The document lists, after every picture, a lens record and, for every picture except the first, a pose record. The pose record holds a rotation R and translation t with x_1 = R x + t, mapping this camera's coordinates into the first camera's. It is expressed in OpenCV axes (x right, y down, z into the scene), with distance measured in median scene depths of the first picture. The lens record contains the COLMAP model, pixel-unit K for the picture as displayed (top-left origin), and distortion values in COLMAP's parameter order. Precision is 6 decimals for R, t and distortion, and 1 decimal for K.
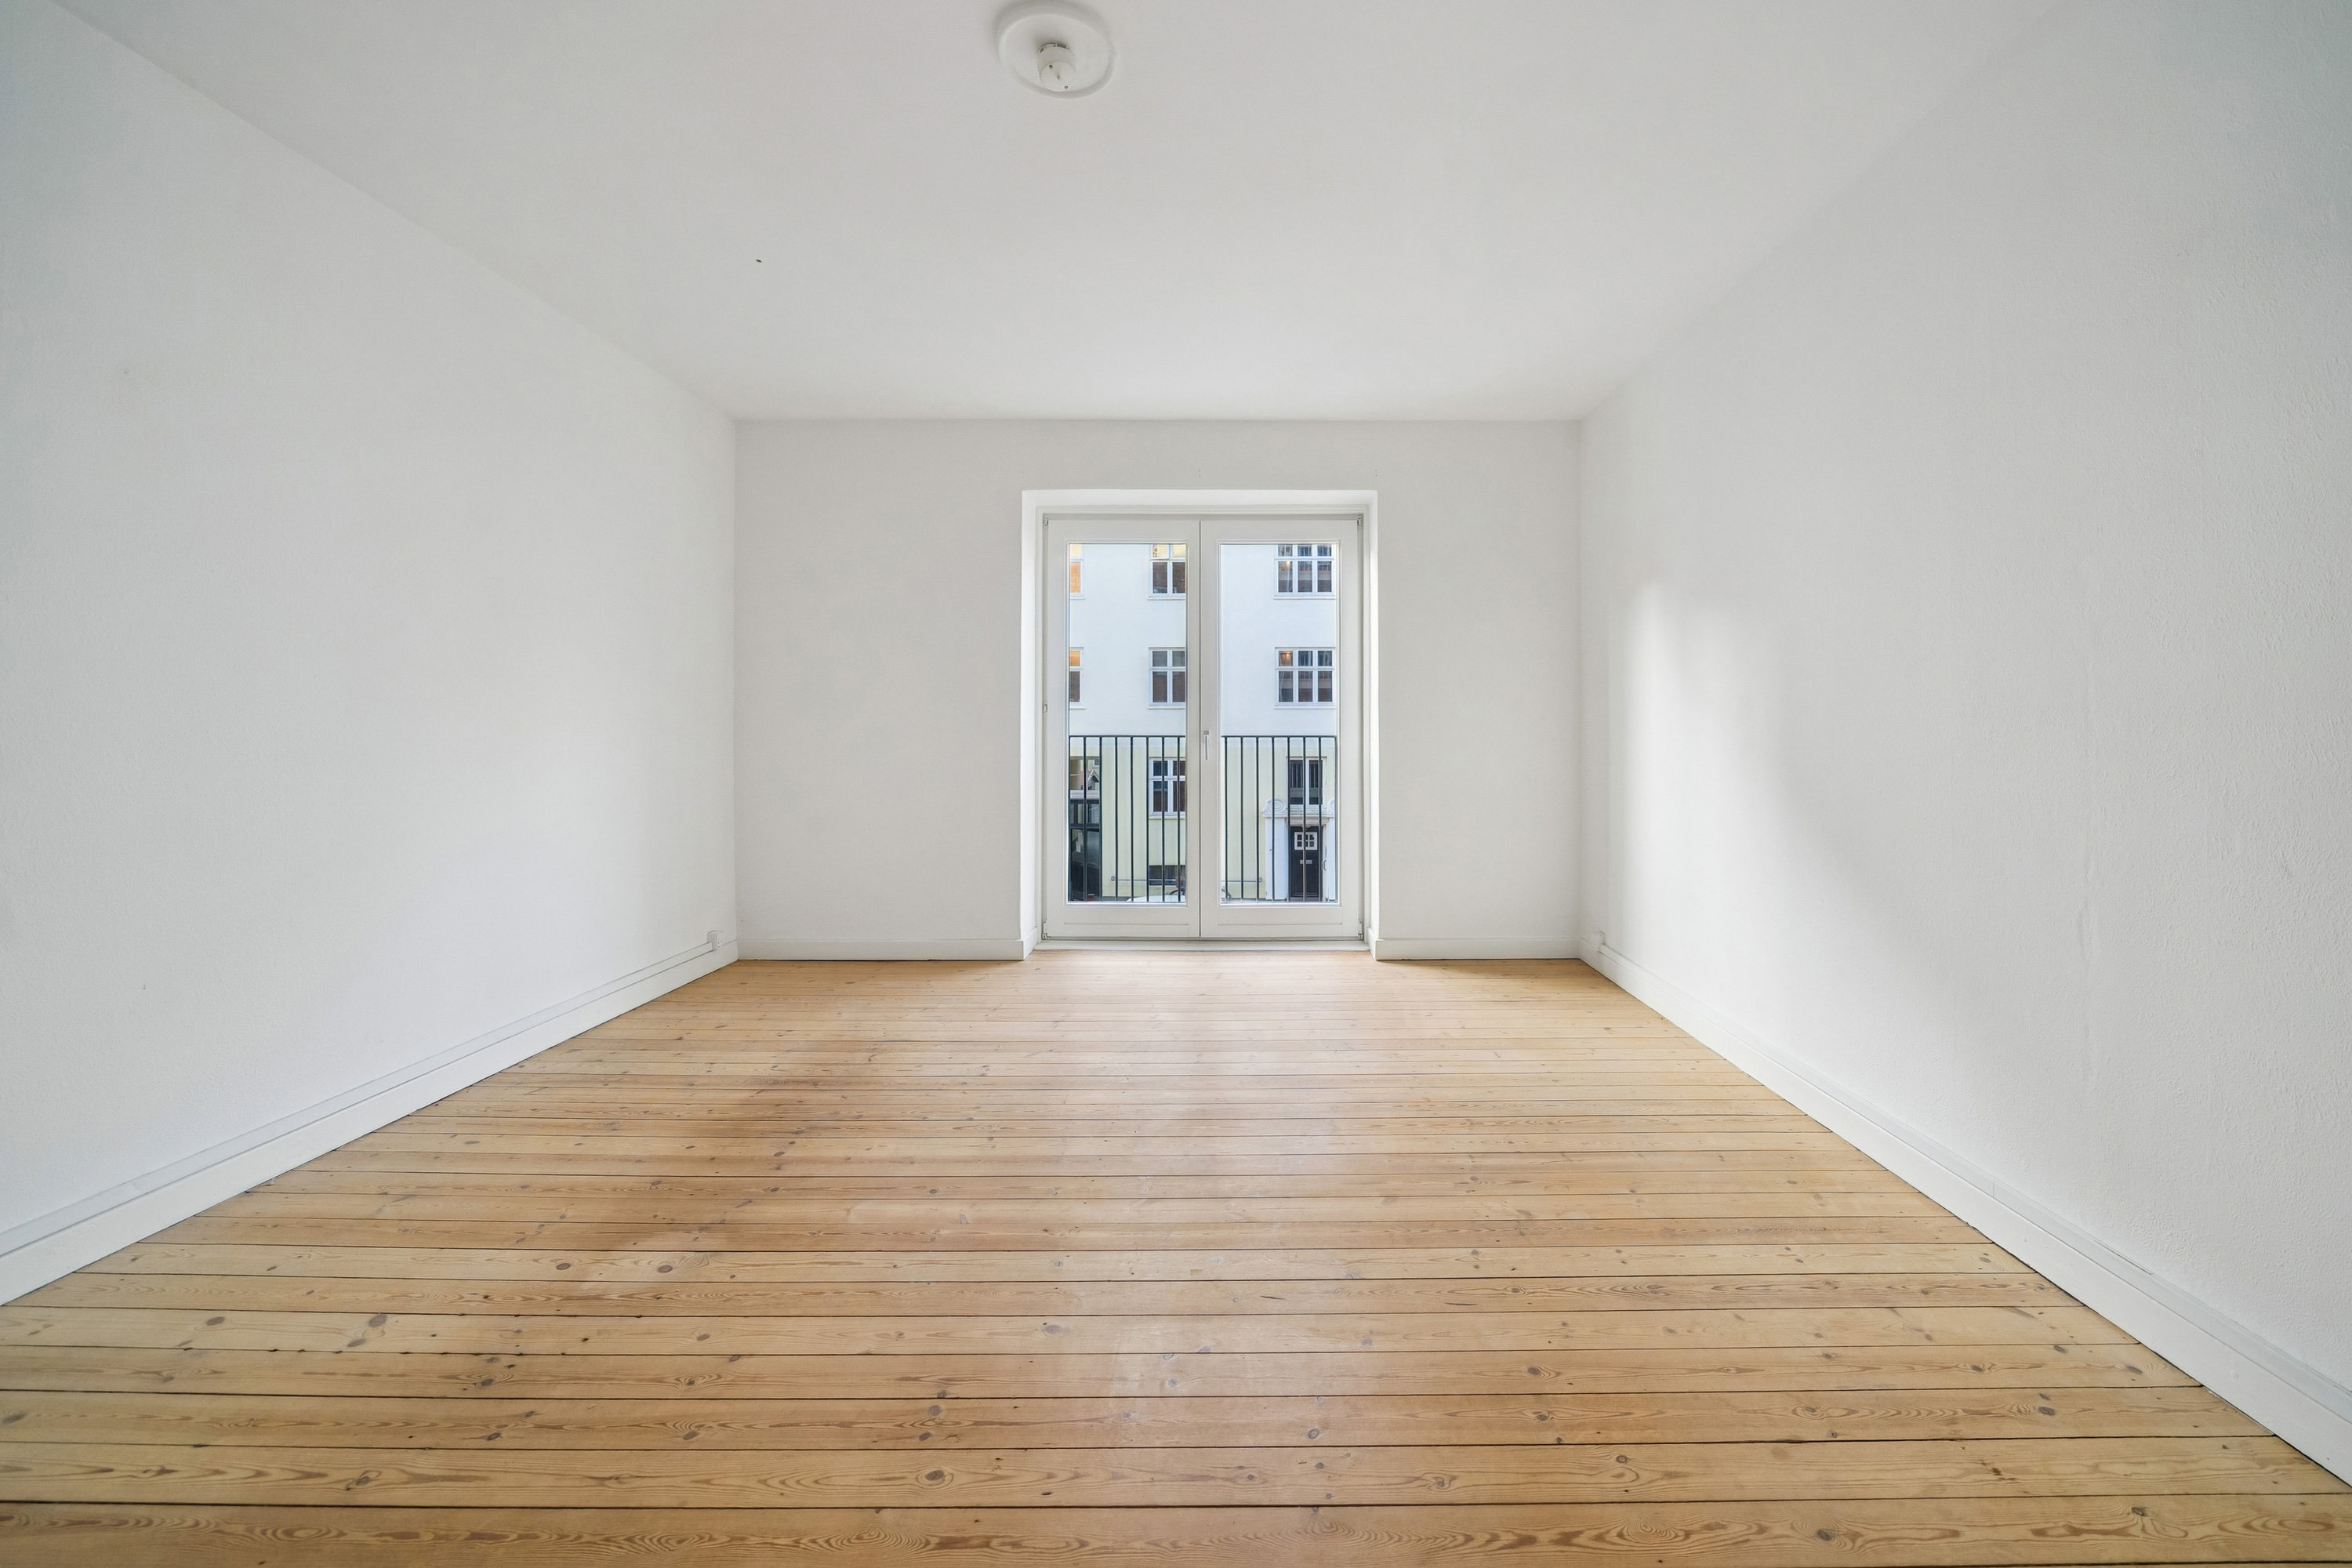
lens RADIAL K [[866.2, 0, 1260.8], [0, 866.2, 727.8], [0, 0, 1]] dist [-0.001710, -0.000203]
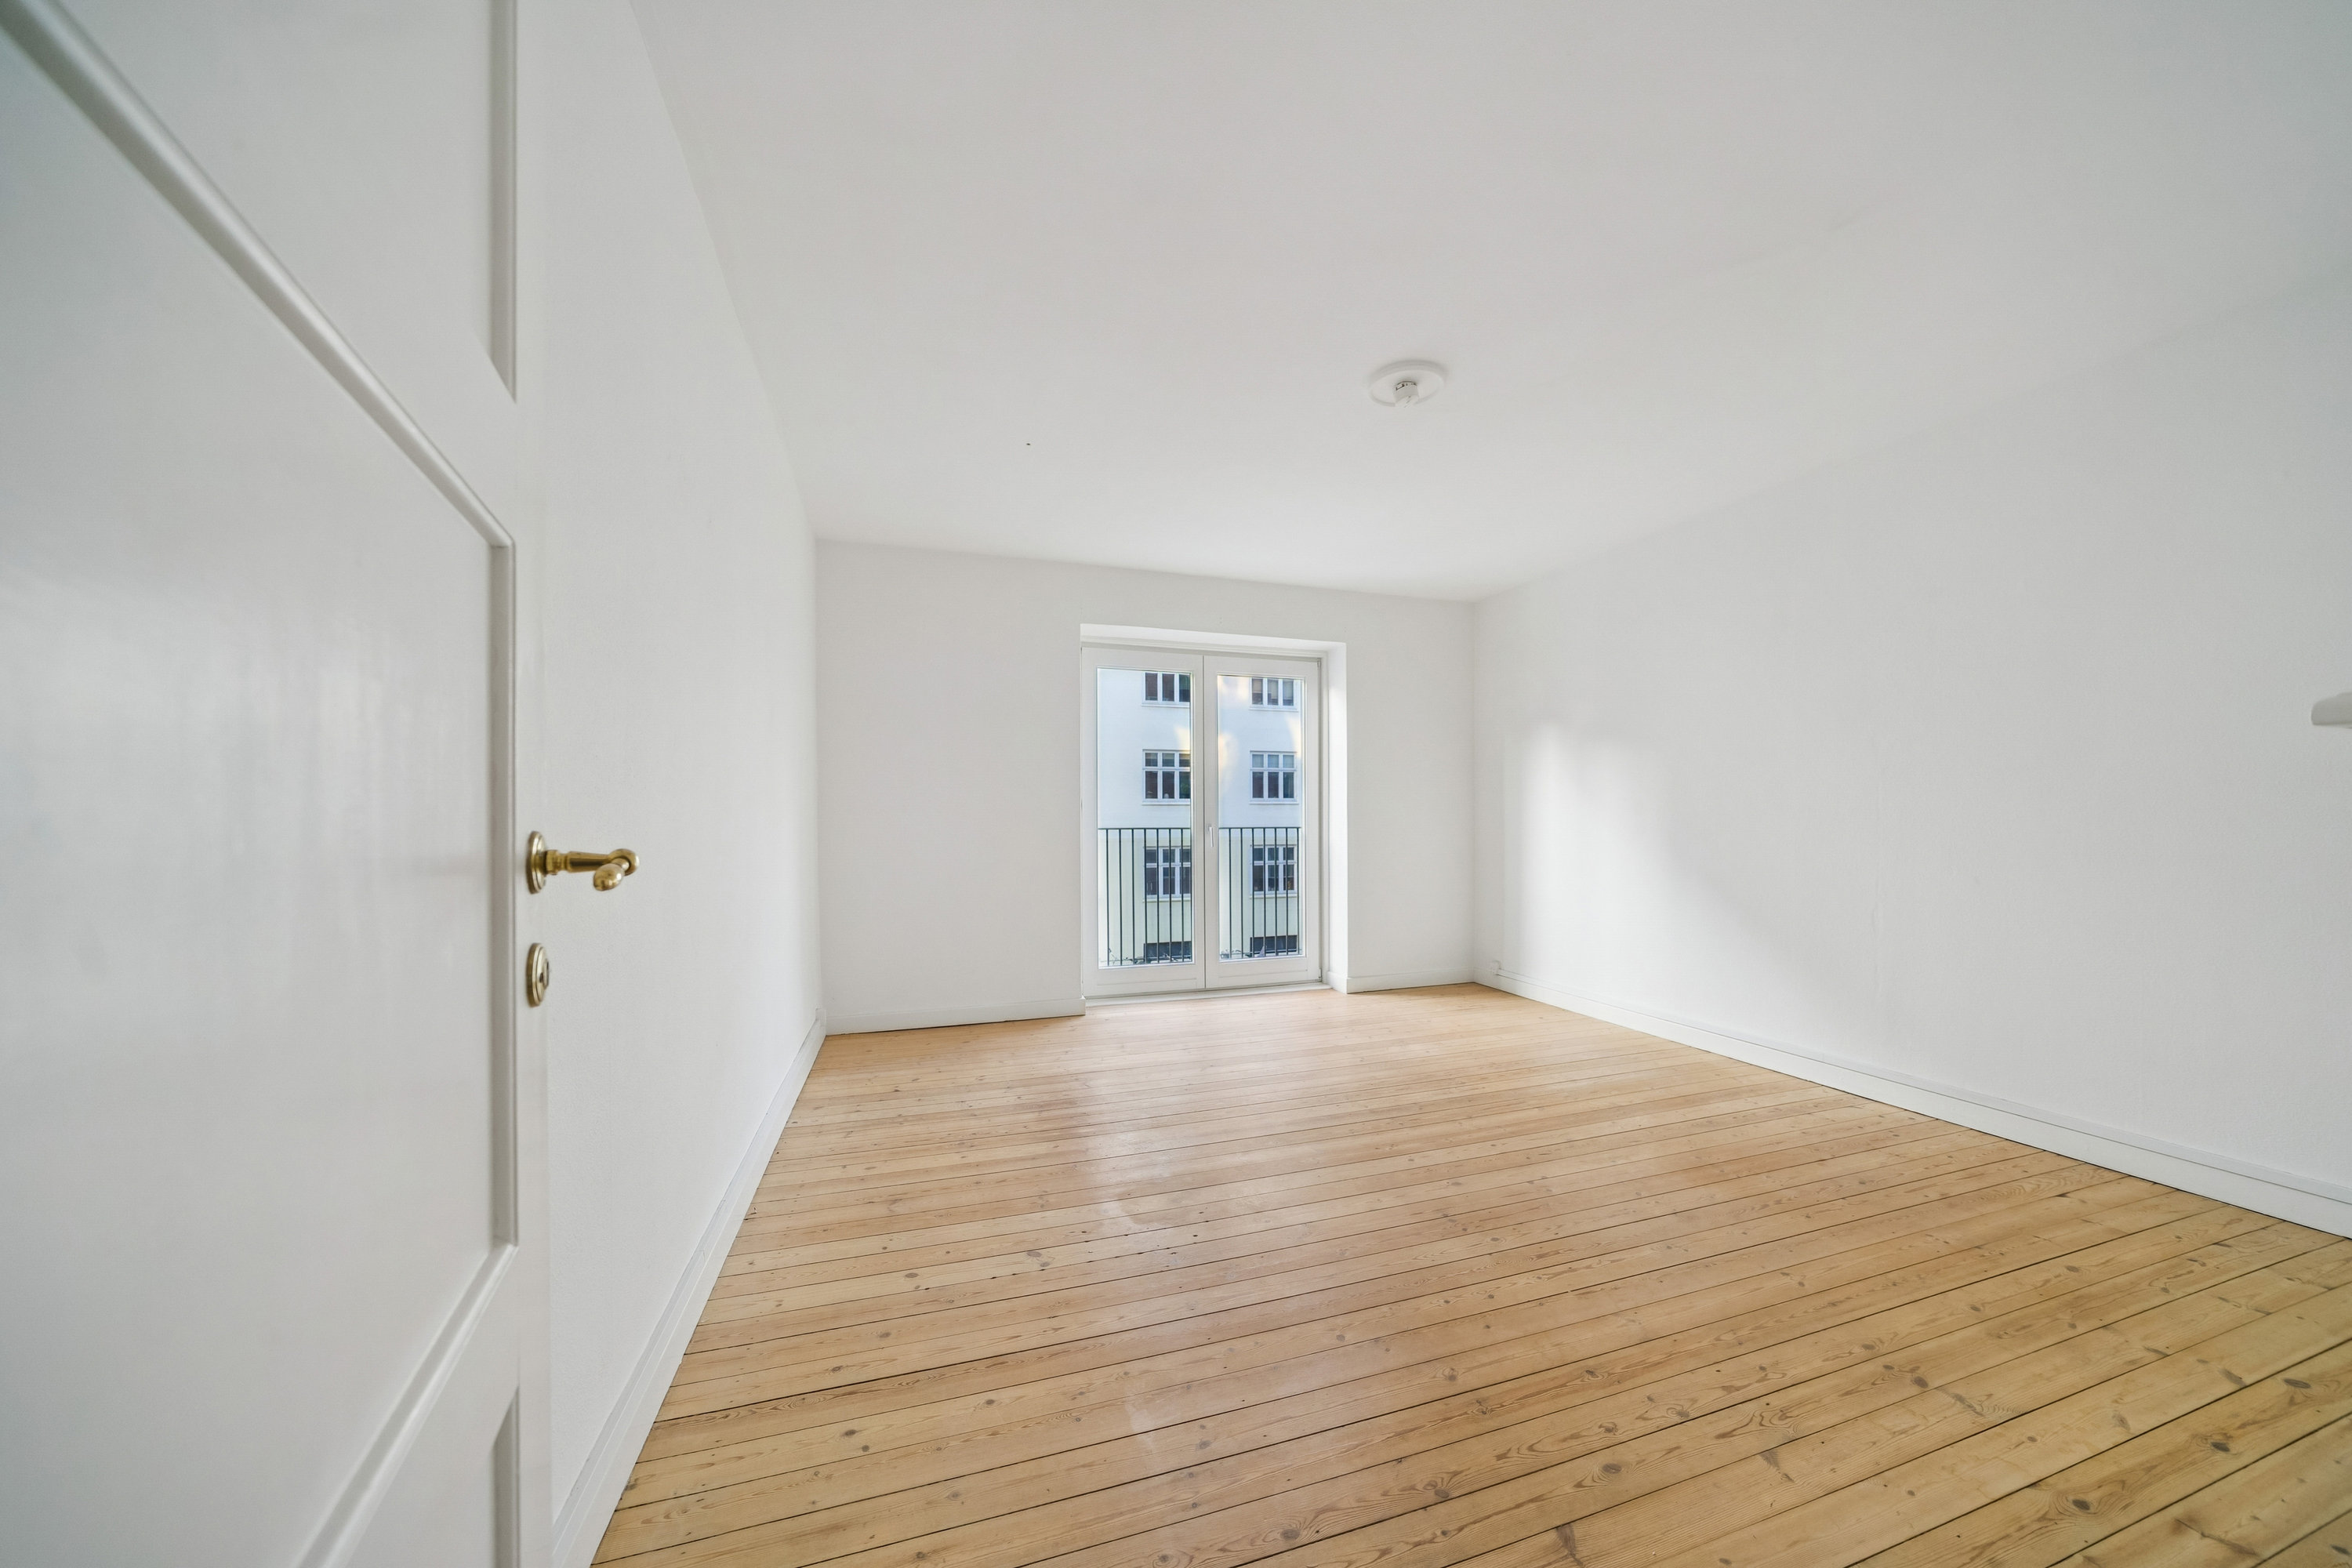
lens RADIAL K [[814.5, 0, 1220.3], [0, 814.5, 822.6], [0, 0, 1]] dist [-0.000778, -0.000005]
pose [[0.945958, -0.004662, 0.324256, -0.623604], [0.003021, 0.999980, 0.005561, -0.005429], [-0.324275, -0.004281, 0.945953, -0.175984]]
